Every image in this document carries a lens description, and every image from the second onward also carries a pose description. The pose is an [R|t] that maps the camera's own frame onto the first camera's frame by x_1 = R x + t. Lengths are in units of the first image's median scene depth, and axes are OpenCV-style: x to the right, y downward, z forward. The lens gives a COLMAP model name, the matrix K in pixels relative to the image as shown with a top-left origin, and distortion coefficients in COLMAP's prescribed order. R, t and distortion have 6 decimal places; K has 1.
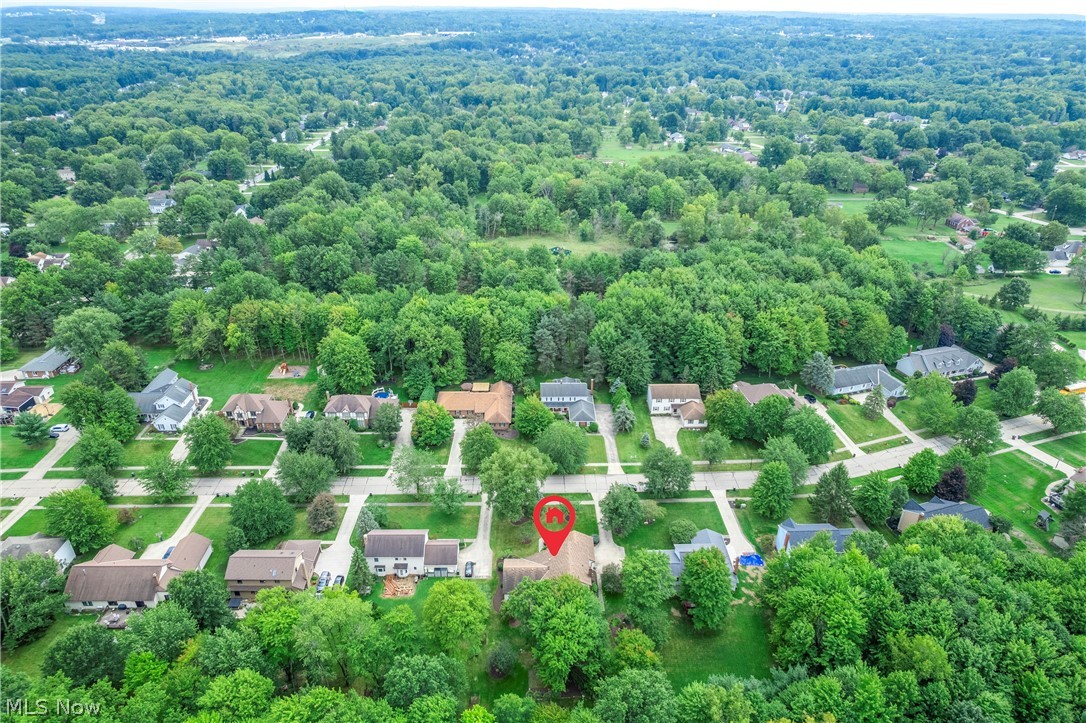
lens RADIAL K [[694.9, 0, 549.7], [0, 694.9, 365.7], [0, 0, 1]] dist [-0.081874, 0.070855]
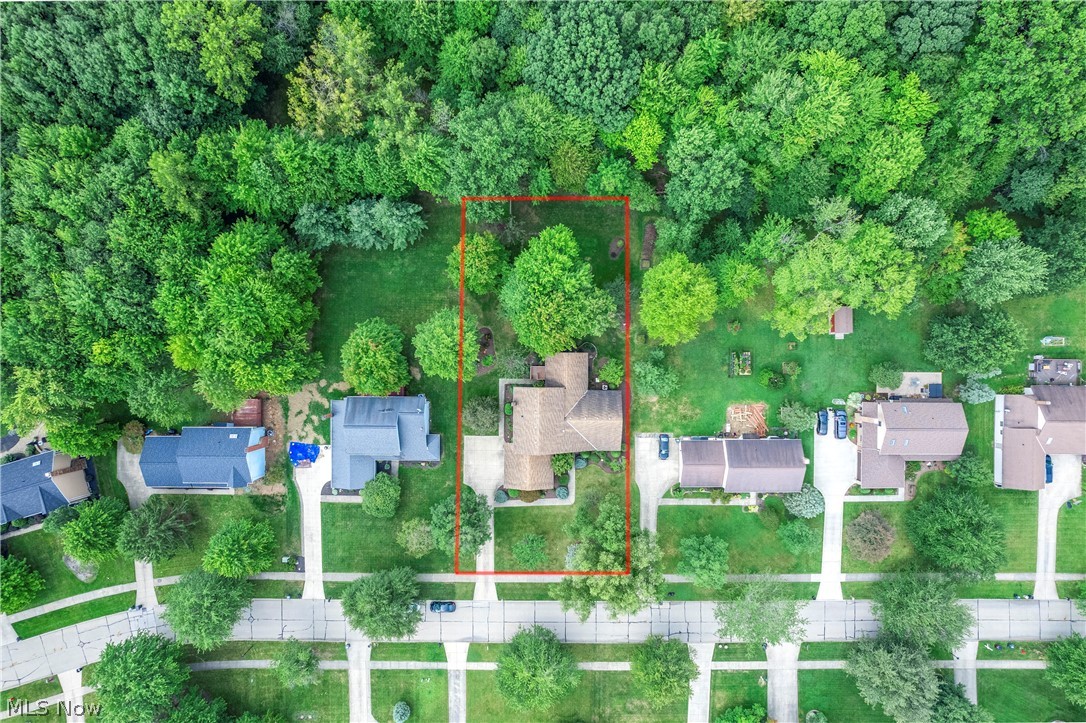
lens RADIAL K [[694.9, 0, 549.7], [0, 694.9, 365.7], [0, 0, 1]] dist [-0.081874, 0.070855]
pose [[-0.999715, -0.023089, -0.006044, 0.021632], [0.005170, -0.456700, 0.889605, -0.373403], [-0.023300, 0.889321, 0.456690, 0.559309]]
